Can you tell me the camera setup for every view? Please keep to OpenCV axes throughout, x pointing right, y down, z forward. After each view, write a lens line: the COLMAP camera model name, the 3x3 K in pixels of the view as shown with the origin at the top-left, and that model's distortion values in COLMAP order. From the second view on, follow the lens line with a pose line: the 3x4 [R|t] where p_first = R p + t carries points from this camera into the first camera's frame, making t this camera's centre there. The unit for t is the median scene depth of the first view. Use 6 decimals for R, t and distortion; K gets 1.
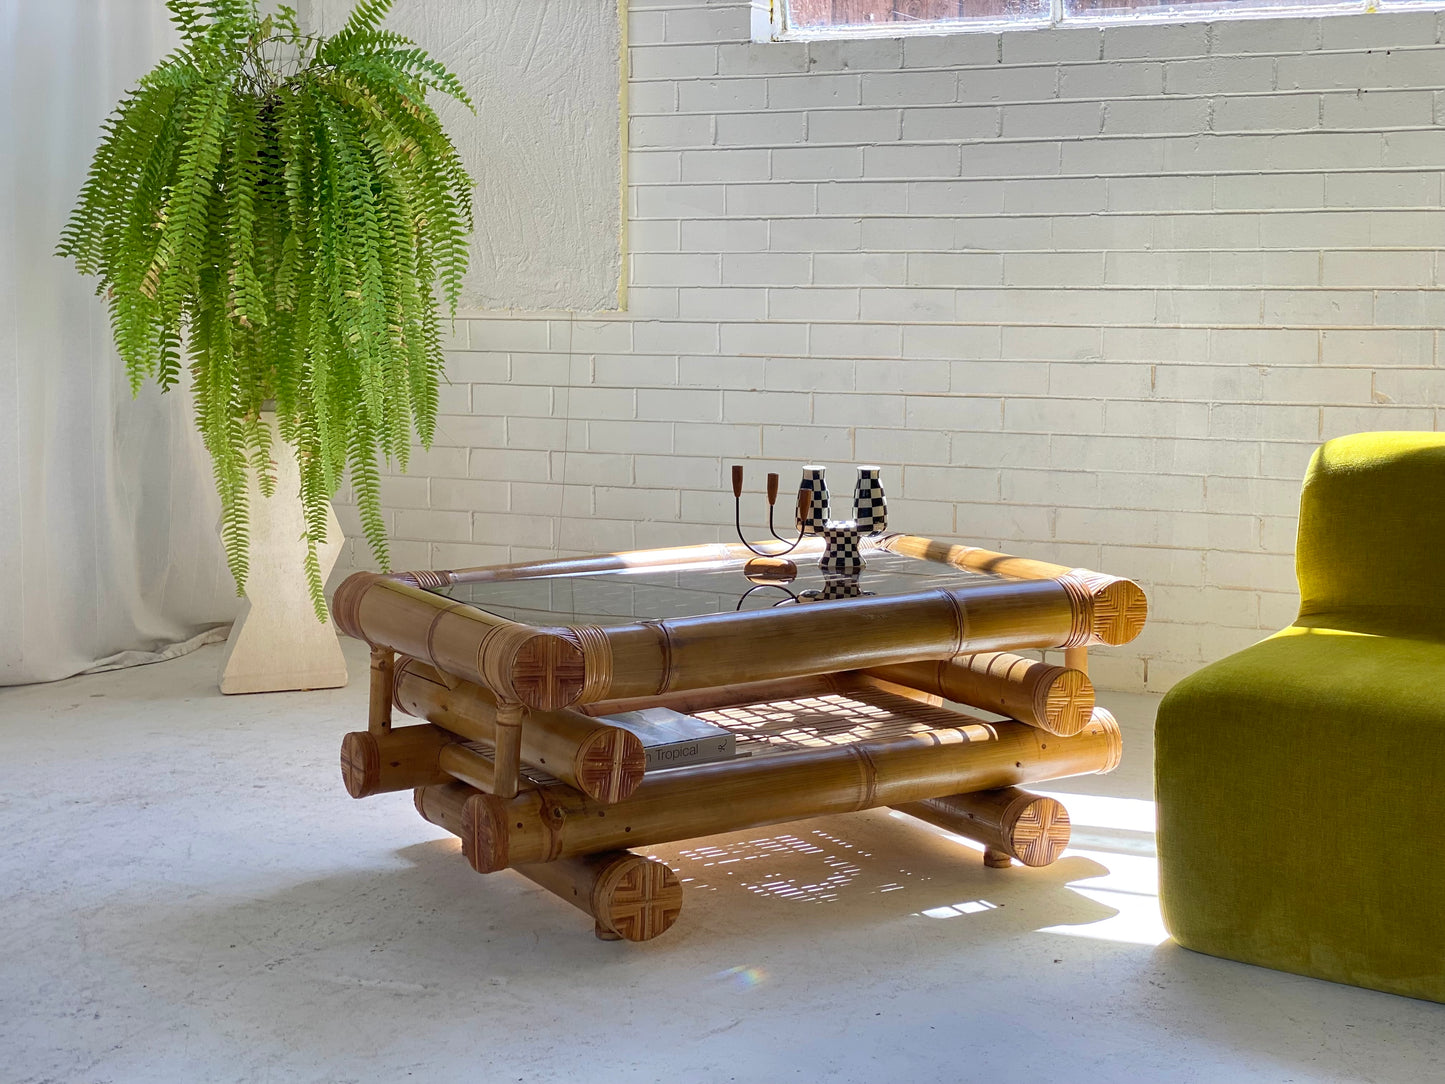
lens RADIAL K [[2146.9, 0, 718.1], [0, 2146.9, 477.2], [0, 0, 1]] dist [0.141913, -0.258713]
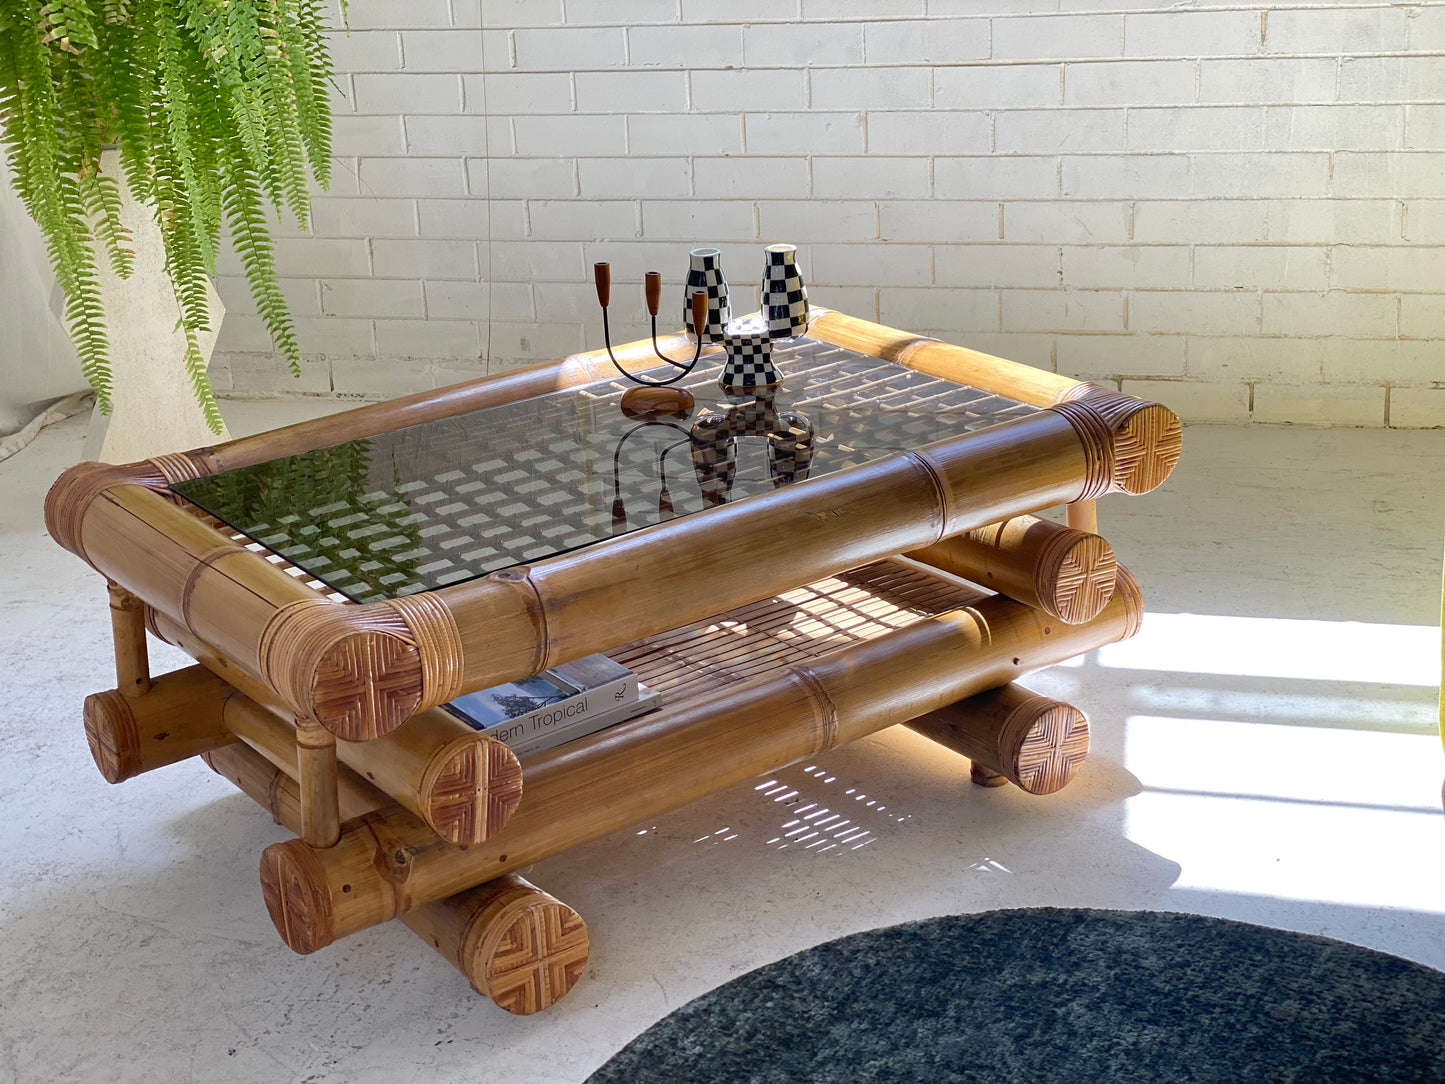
lens RADIAL K [[2146.4, 0, 704.4], [0, 2146.4, 469.4], [0, 0, 1]] dist [0.131523, -0.213055]
pose [[0.992428, -0.085466, 0.088222, -0.080917], [0.065341, 0.975516, 0.210000, -0.069375], [-0.104010, -0.202645, 0.973713, 0.235771]]
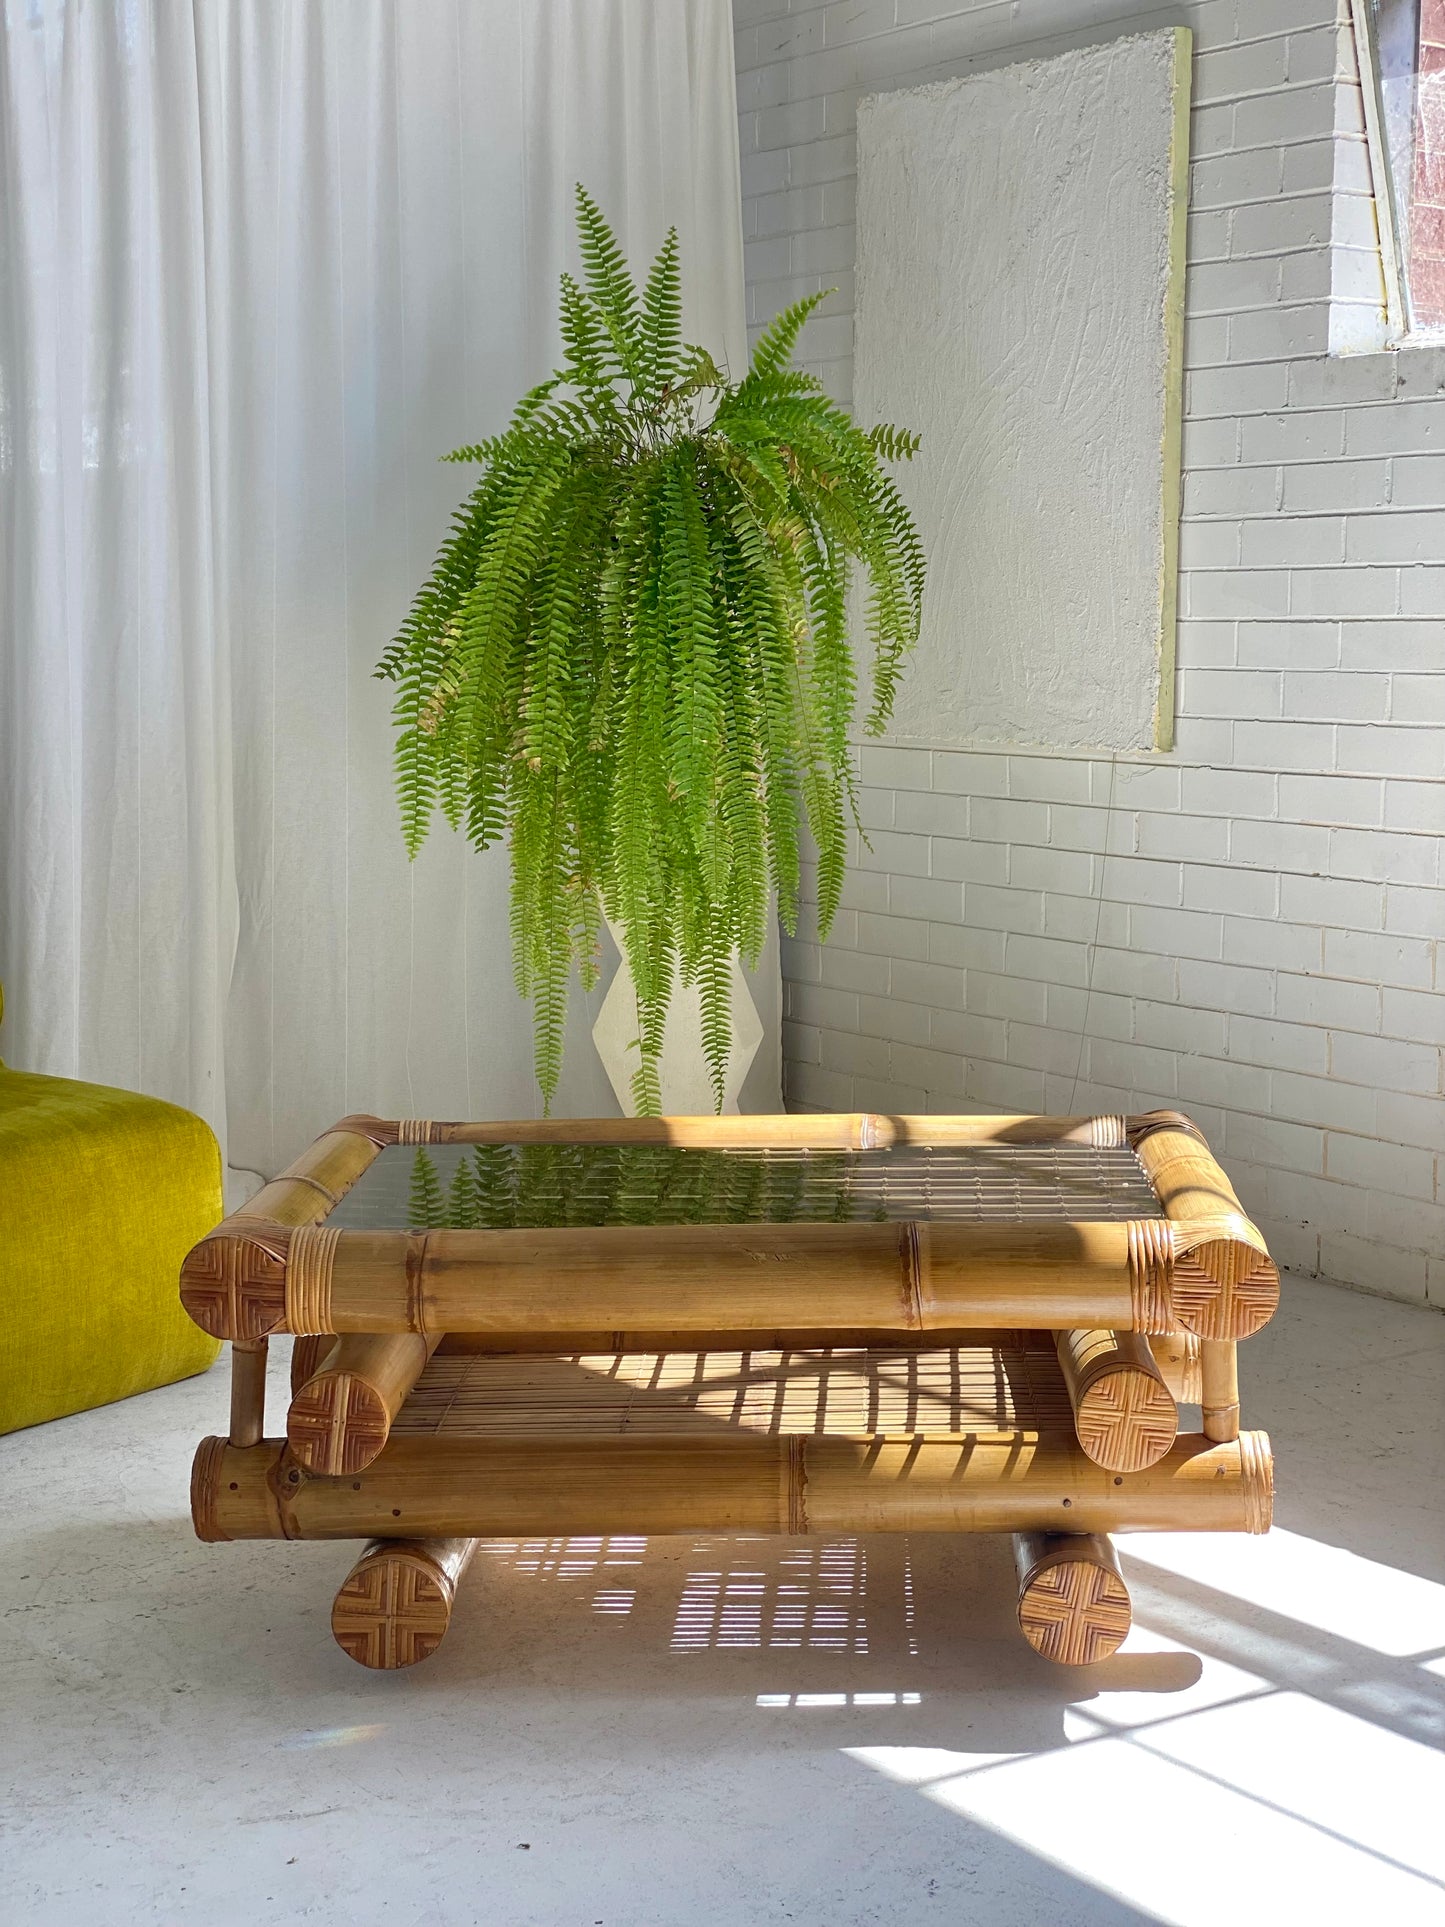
lens RADIAL K [[2842.9, 0, 807.6], [0, 2842.9, 962.2], [0, 0, 1]] dist [0.090704, 0.078899]
pose [[0.854671, 0.062648, -0.515376, 0.376864], [-0.049460, 0.998003, 0.039293, -0.044392], [0.516809, -0.008092, 0.856063, 0.167356]]
